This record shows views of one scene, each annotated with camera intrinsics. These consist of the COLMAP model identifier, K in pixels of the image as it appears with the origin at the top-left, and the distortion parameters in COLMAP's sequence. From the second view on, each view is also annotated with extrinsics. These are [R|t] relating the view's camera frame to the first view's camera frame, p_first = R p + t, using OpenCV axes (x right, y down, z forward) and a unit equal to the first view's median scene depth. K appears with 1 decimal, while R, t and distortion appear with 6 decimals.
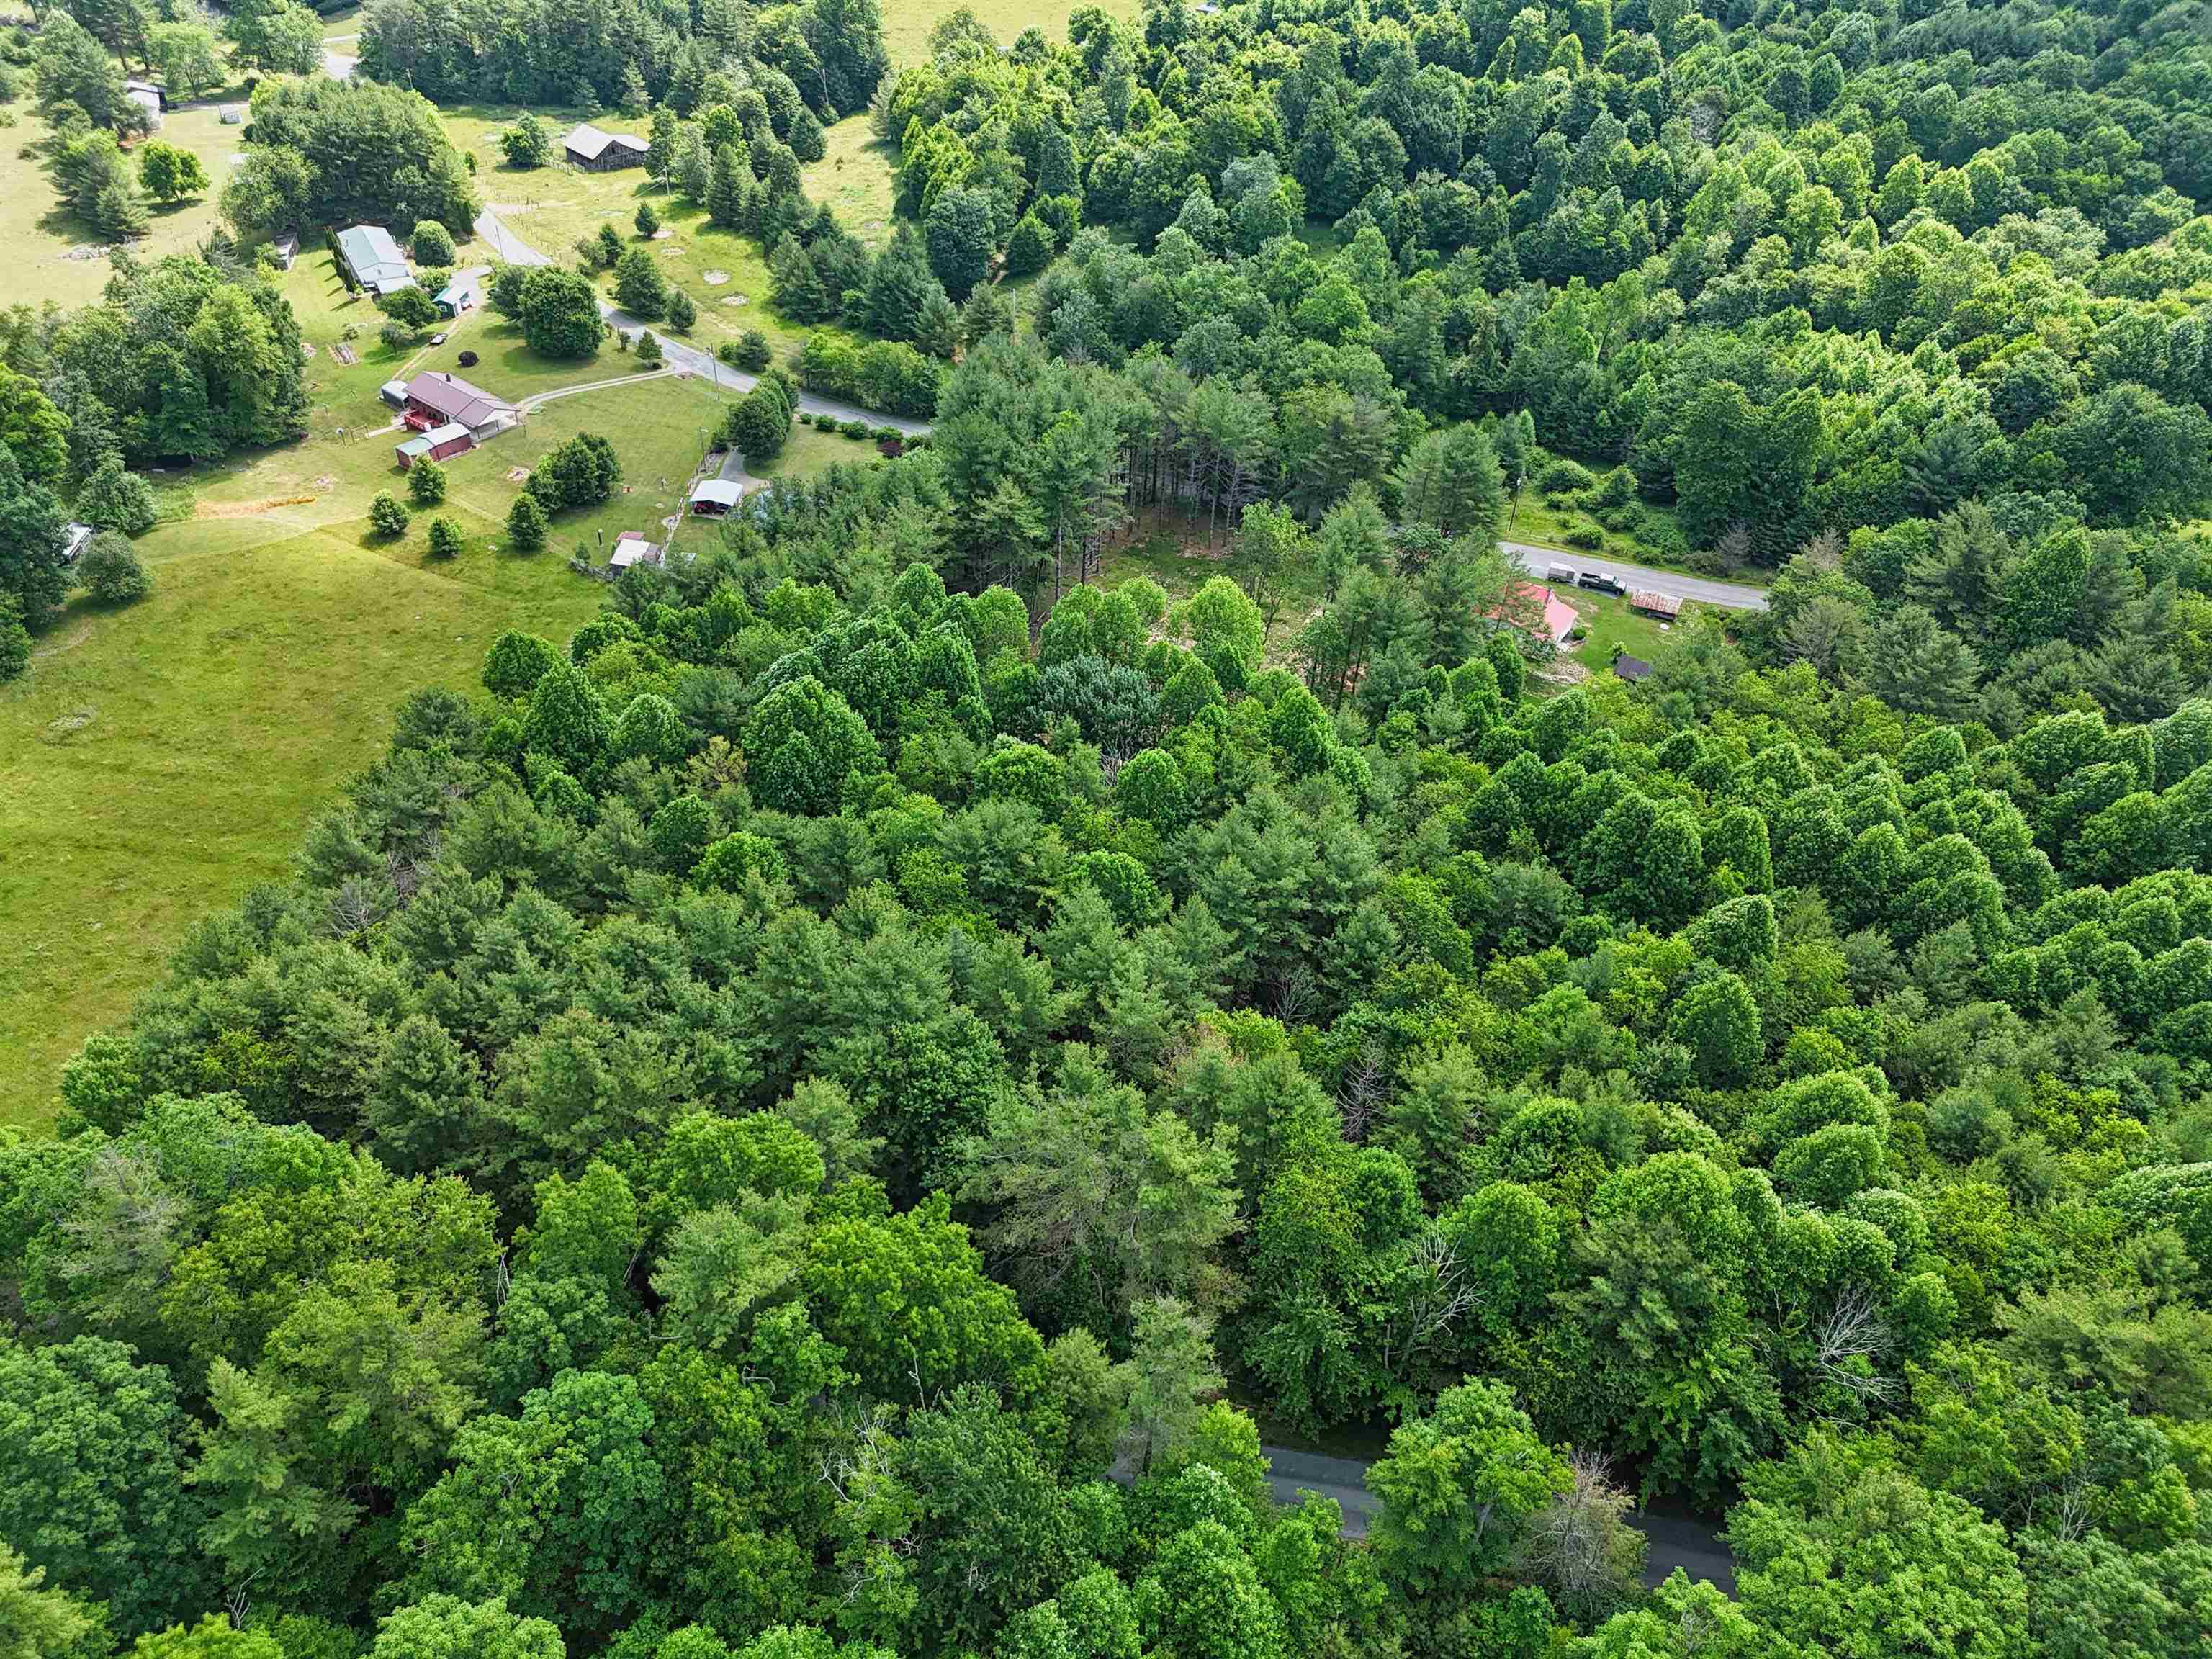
lens RADIAL K [[1617.7, 0, 1116.1], [0, 1617.7, 818.9], [0, 0, 1]] dist [0.055484, -0.049985]
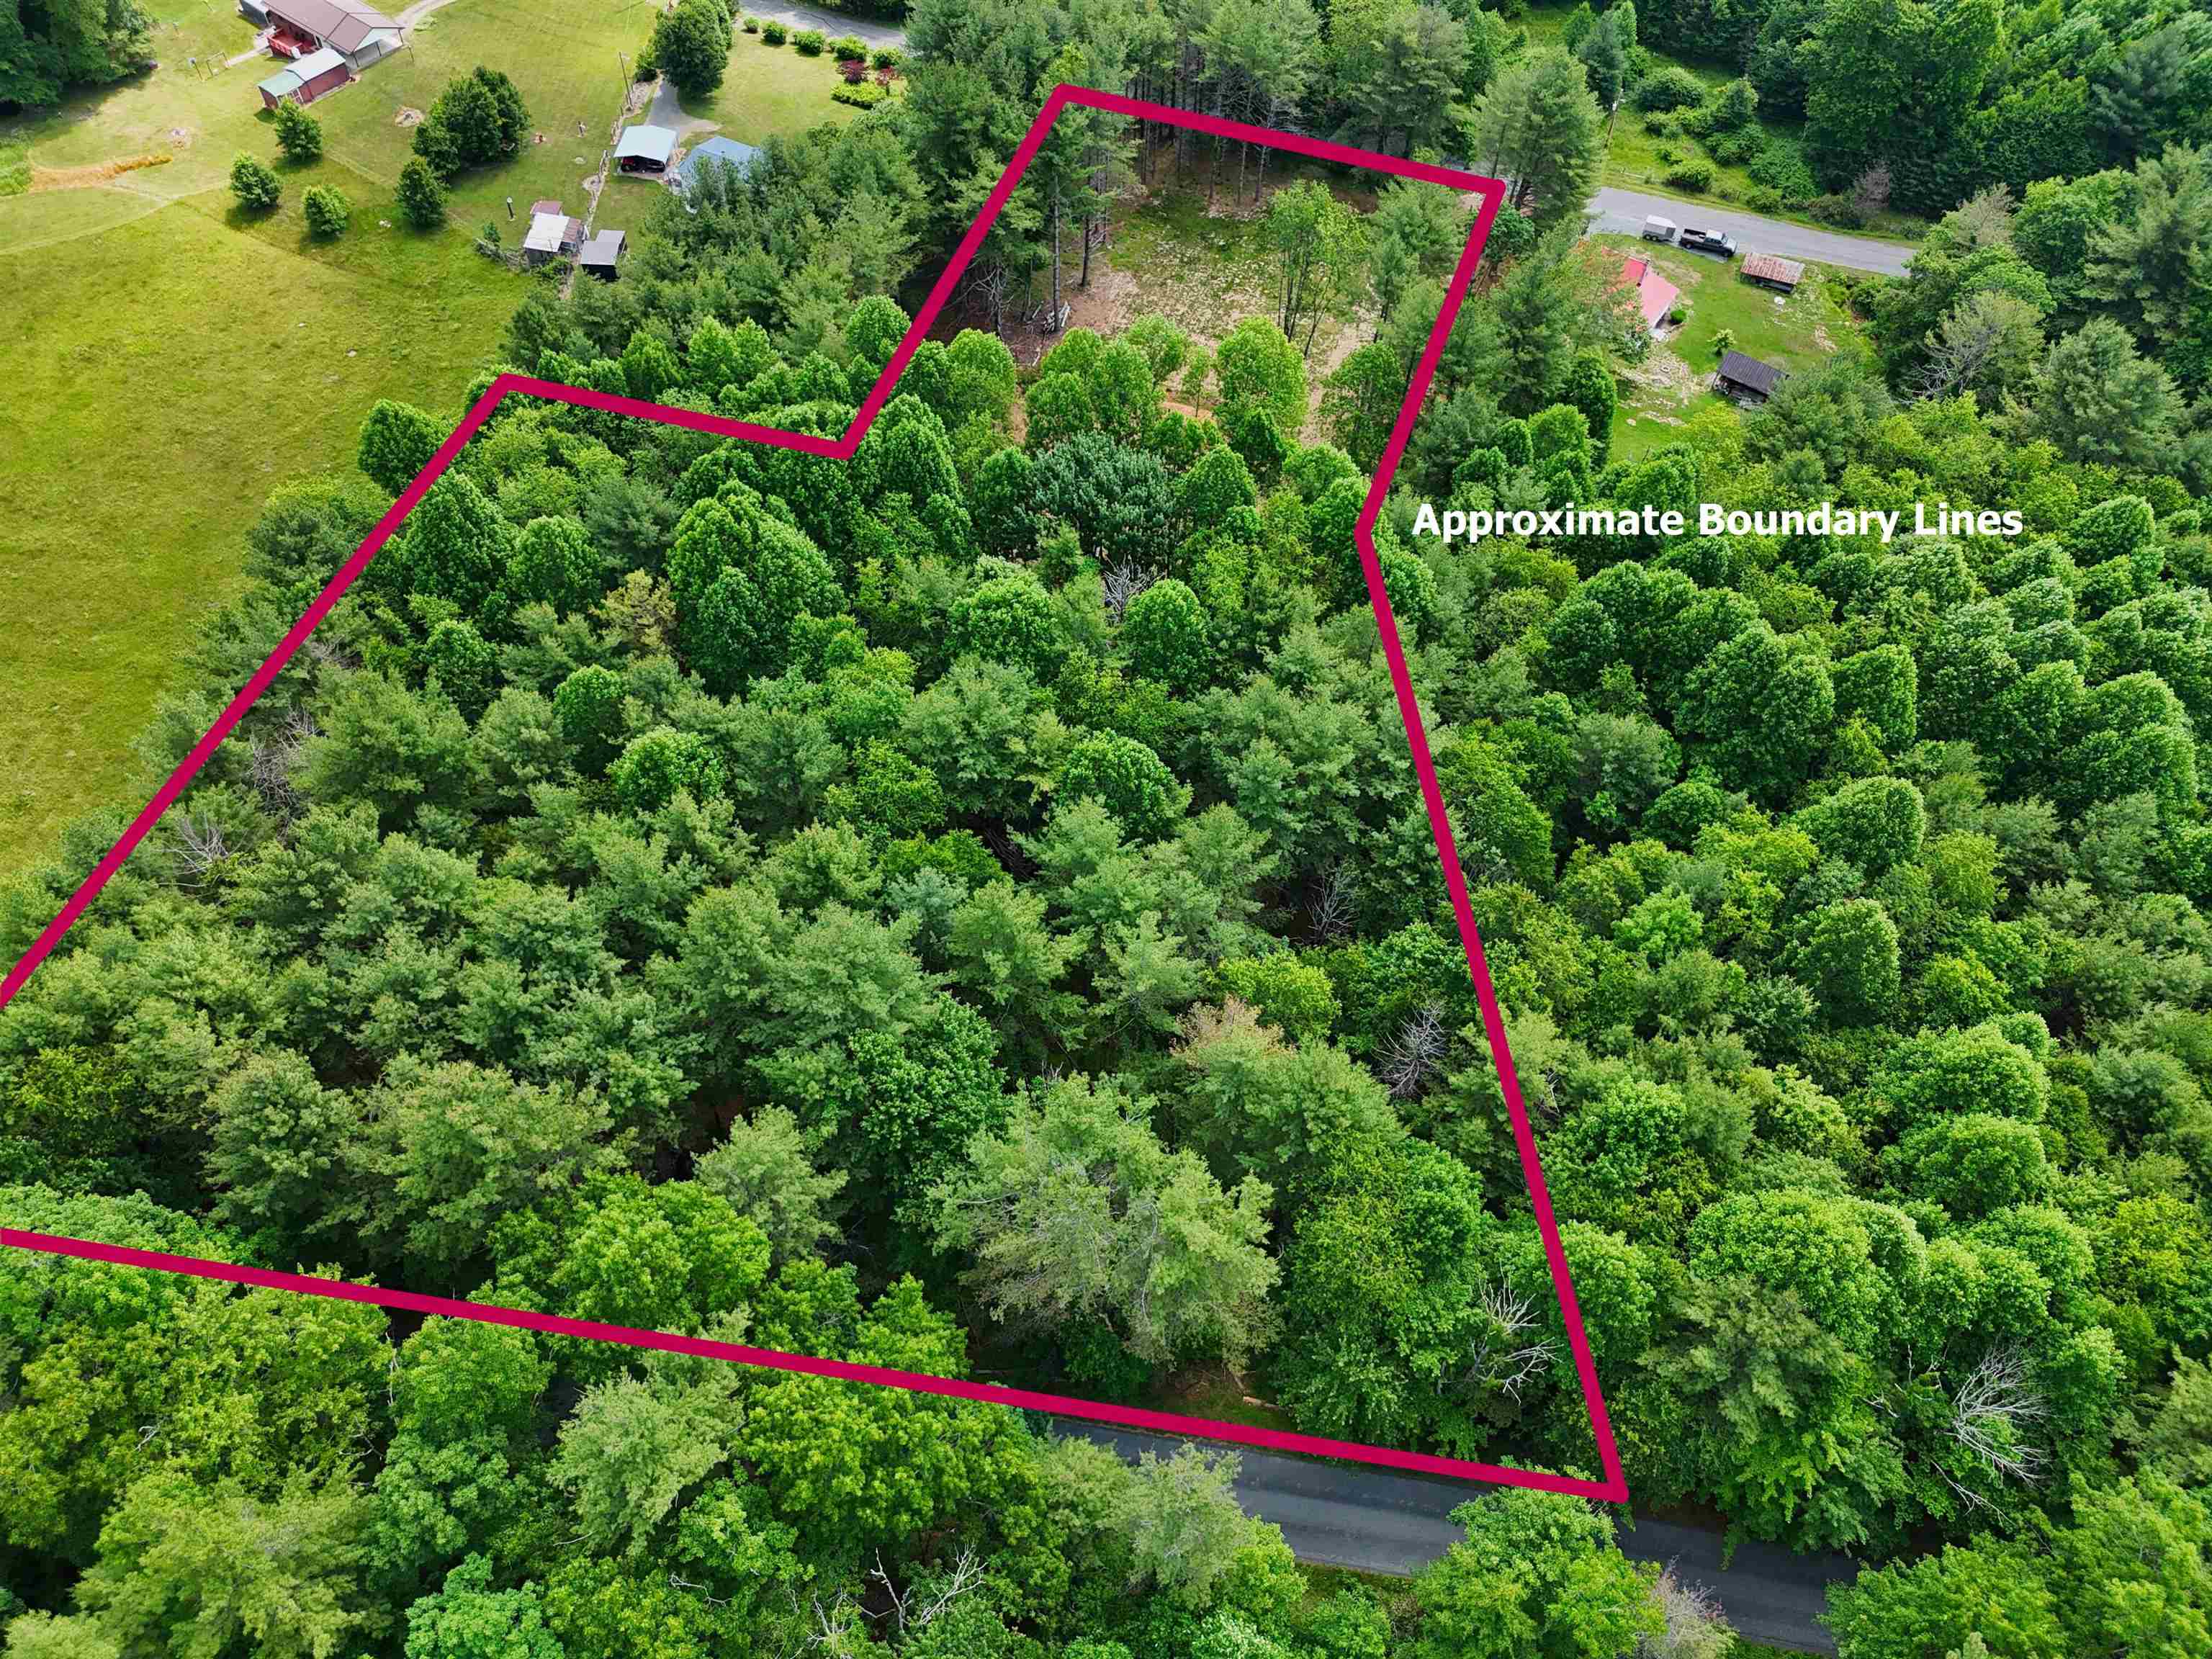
lens RADIAL K [[1617.7, 0, 1121.1], [0, 1617.7, 820.0], [0, 0, 1]] dist [0.055484, -0.049985]
pose [[0.999813, -0.012391, -0.014814, 0.009419], [0.015877, 0.964064, 0.265197, -0.143276], [0.010996, -0.265382, 0.964081, 0.178140]]
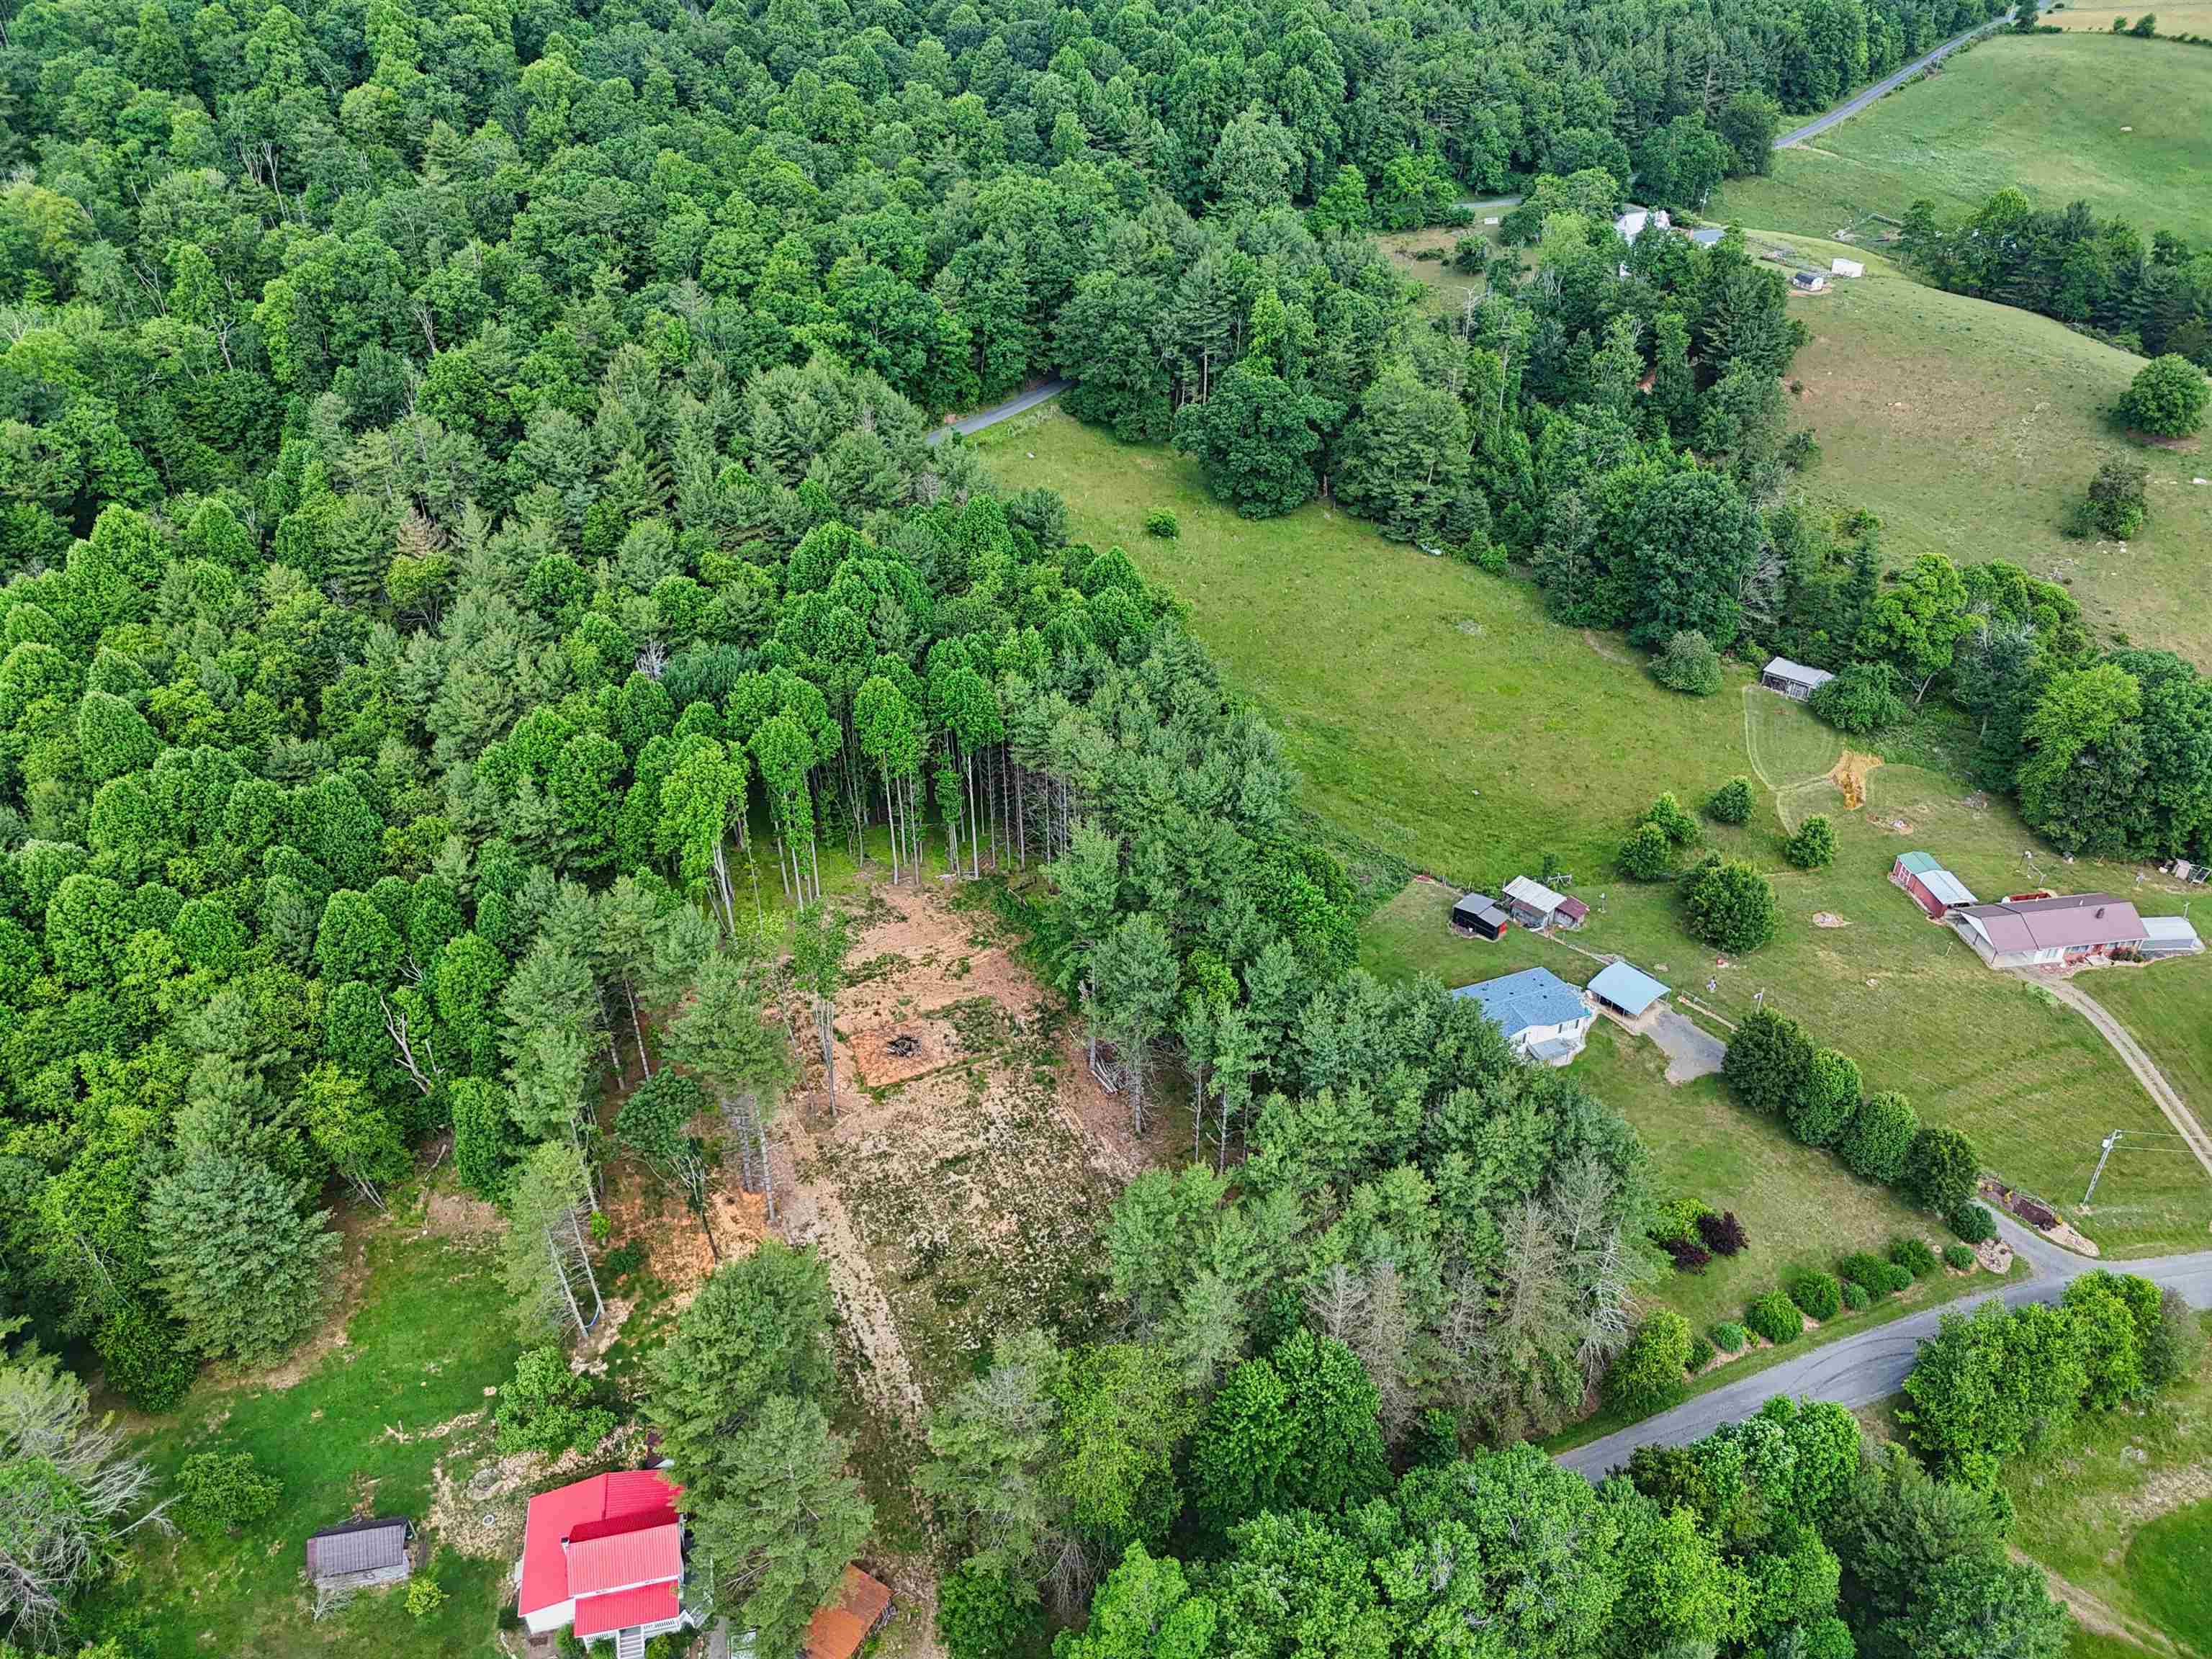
lens RADIAL K [[1617.7, 0, 1104.3], [0, 1617.7, 830.4], [0, 0, 1]] dist [0.055484, -0.049985]
pose [[-0.689792, 0.385459, -0.612869, 0.600253], [-0.477707, 0.393775, 0.785326, -1.180038], [0.544044, 0.834483, -0.087487, 1.466705]]
